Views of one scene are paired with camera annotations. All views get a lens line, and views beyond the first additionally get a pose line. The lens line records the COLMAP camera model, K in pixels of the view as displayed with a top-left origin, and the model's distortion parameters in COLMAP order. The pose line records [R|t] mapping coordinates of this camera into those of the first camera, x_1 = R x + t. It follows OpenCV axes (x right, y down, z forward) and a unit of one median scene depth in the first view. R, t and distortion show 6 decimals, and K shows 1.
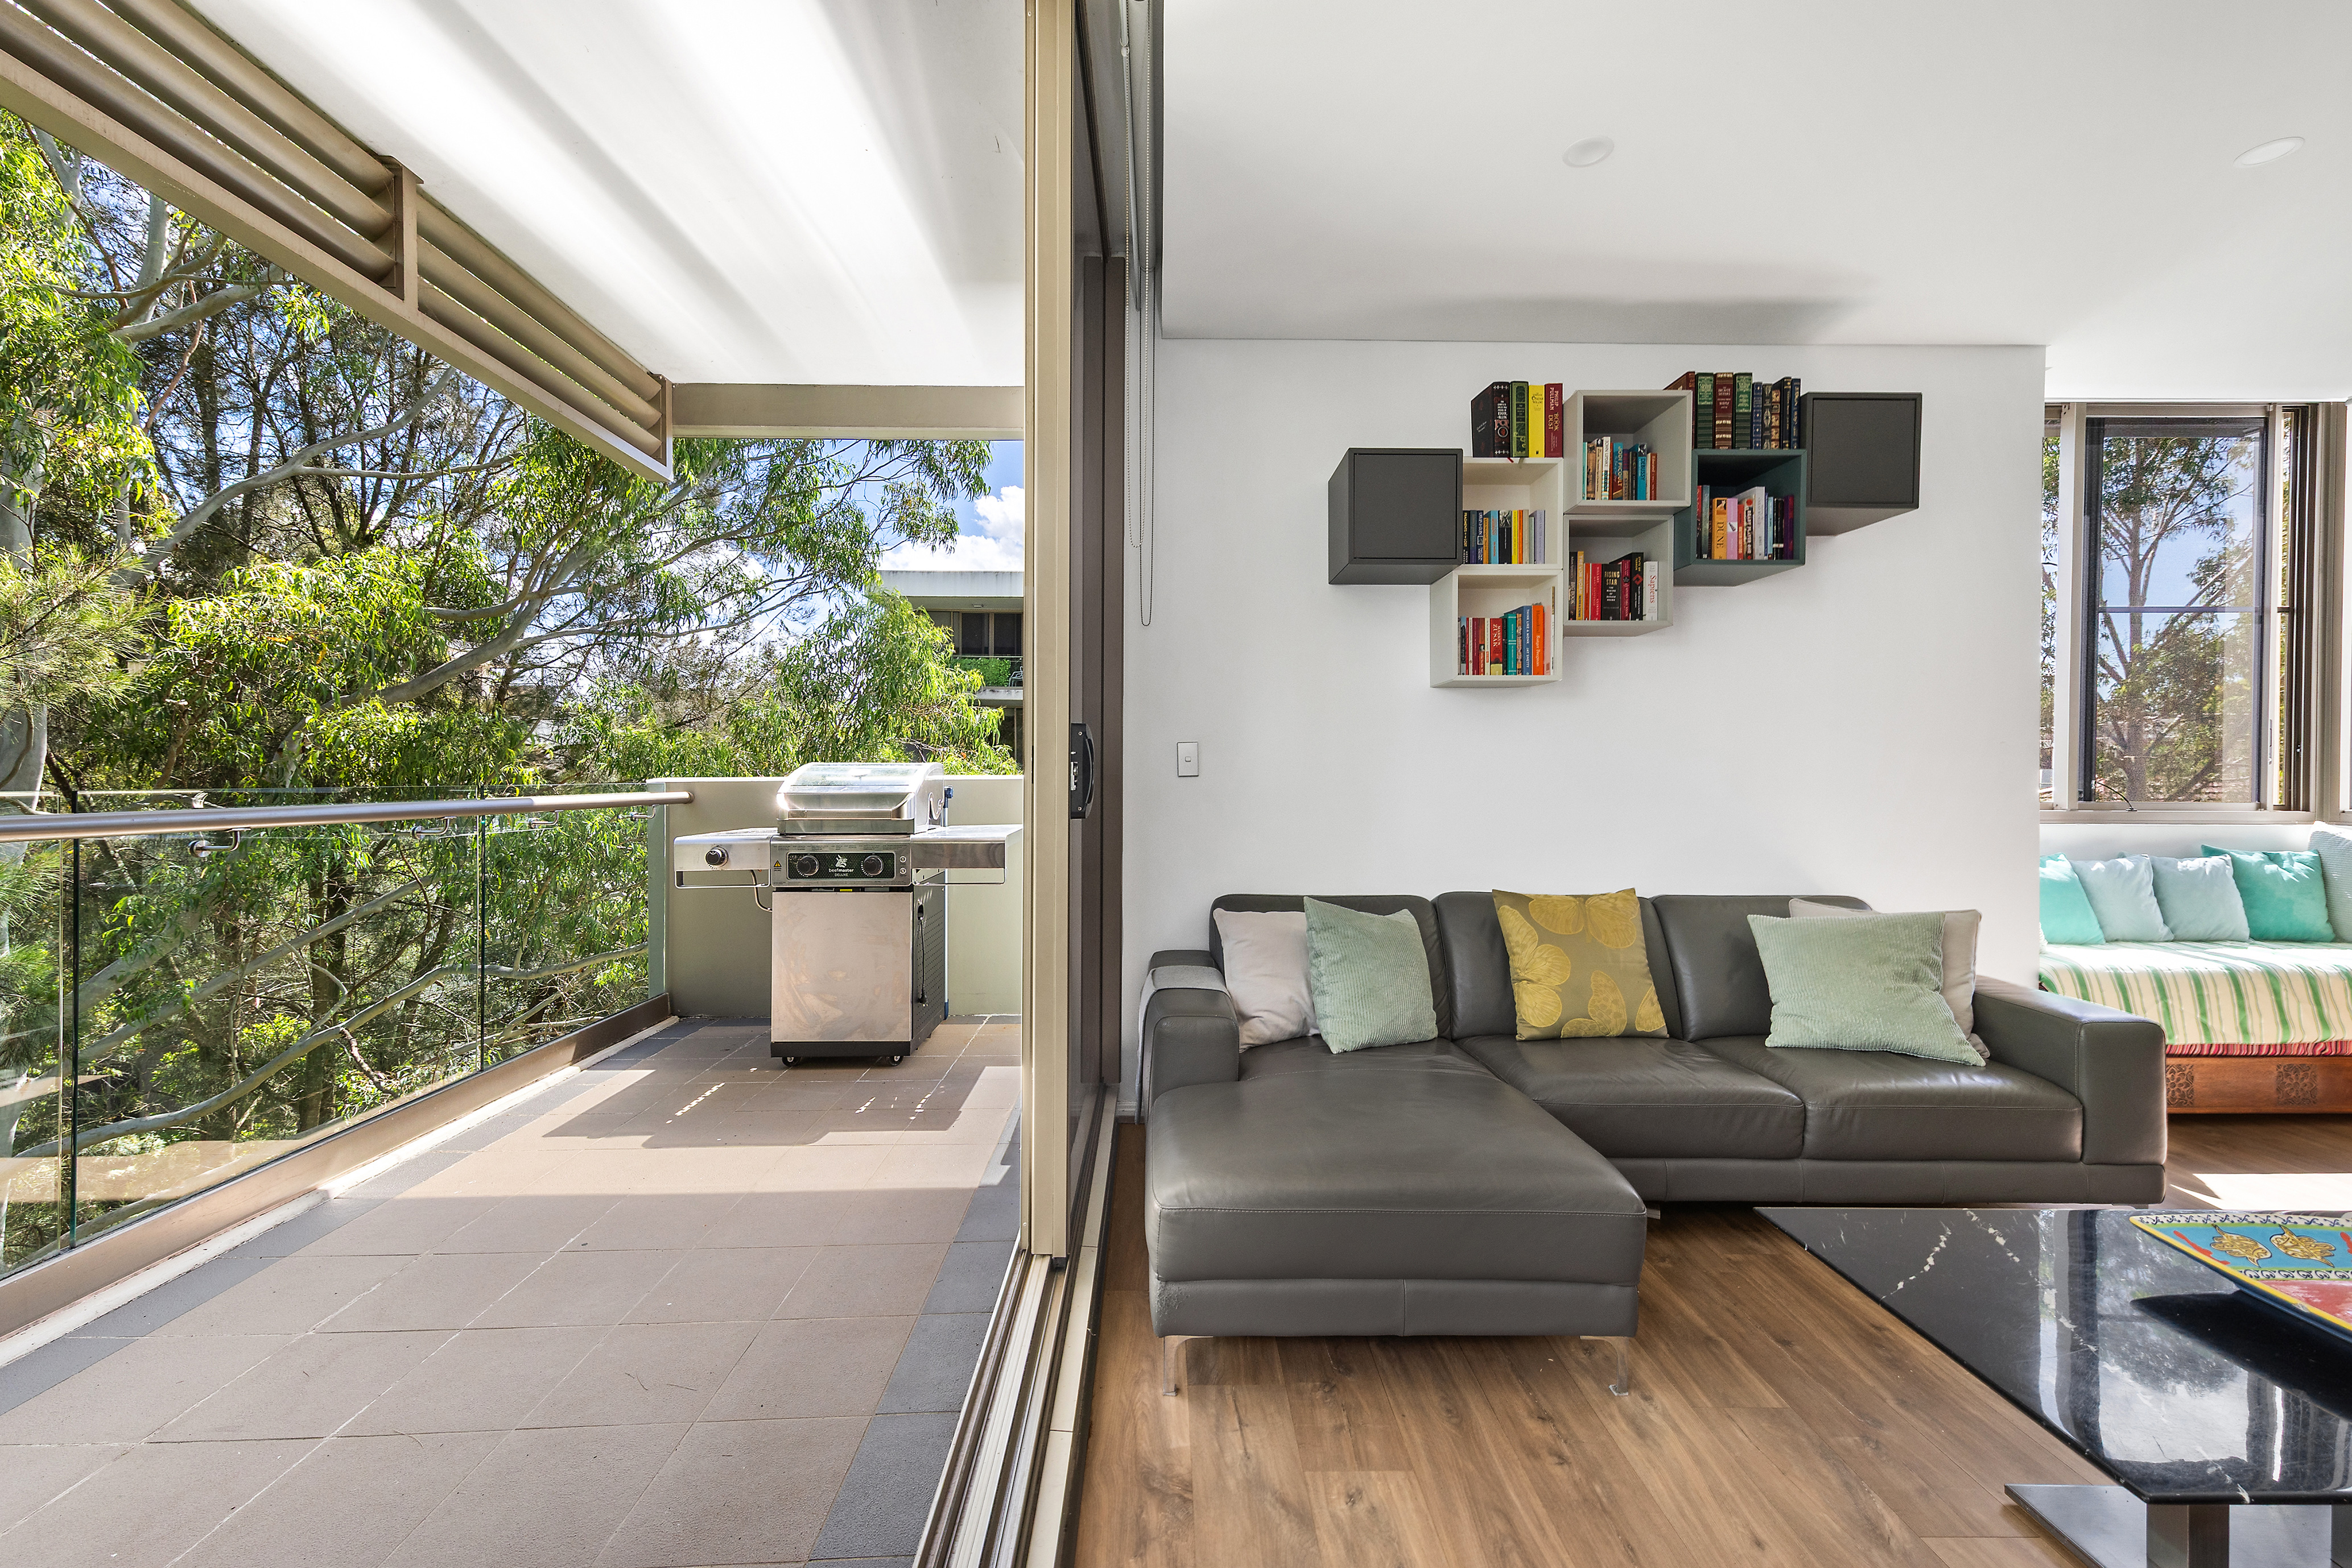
lens RADIAL K [[952.6, 0, 1171.7], [0, 952.6, 780.2], [0, 0, 1]] dist [0.003661, 0.000531]
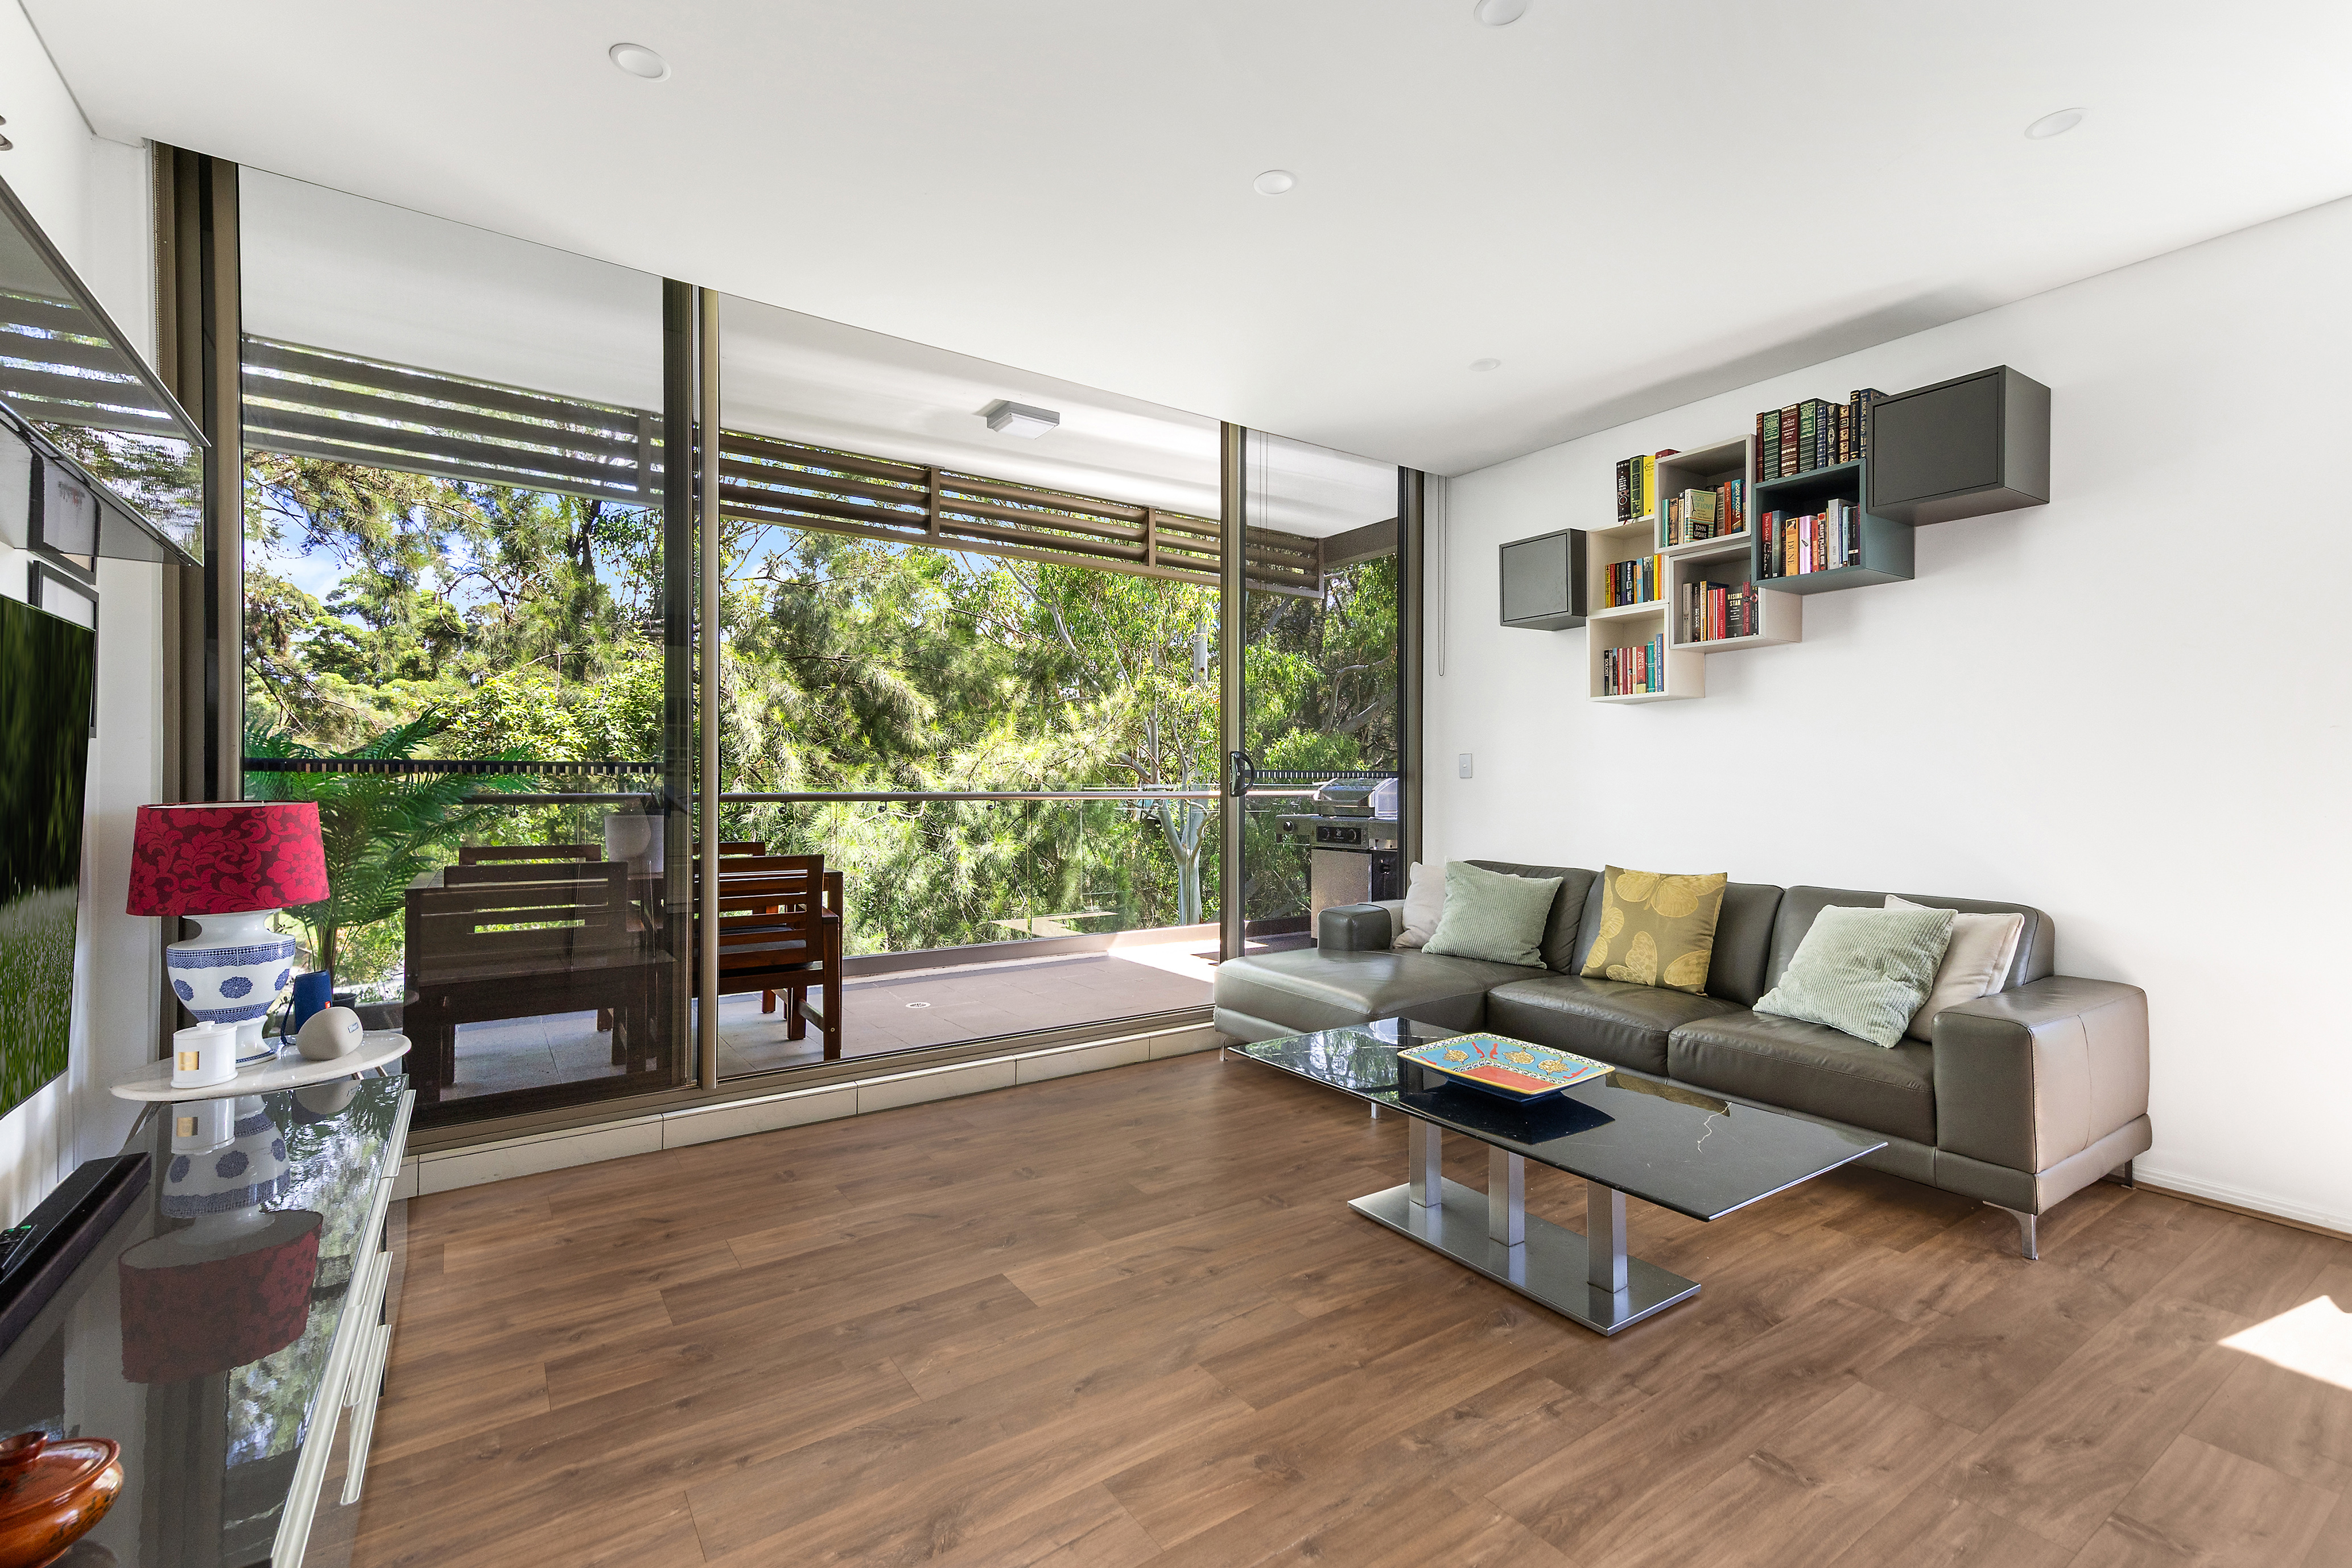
lens RADIAL K [[1021.3, 0, 1175.0], [0, 1021.3, 784.3], [0, 0, 1]] dist [0.001784, 0.000654]
pose [[0.545603, -0.002769, -0.838039, 1.166753], [-0.003382, 0.999979, -0.005506, 0.016848], [0.838037, 0.005838, 0.545582, -0.229466]]
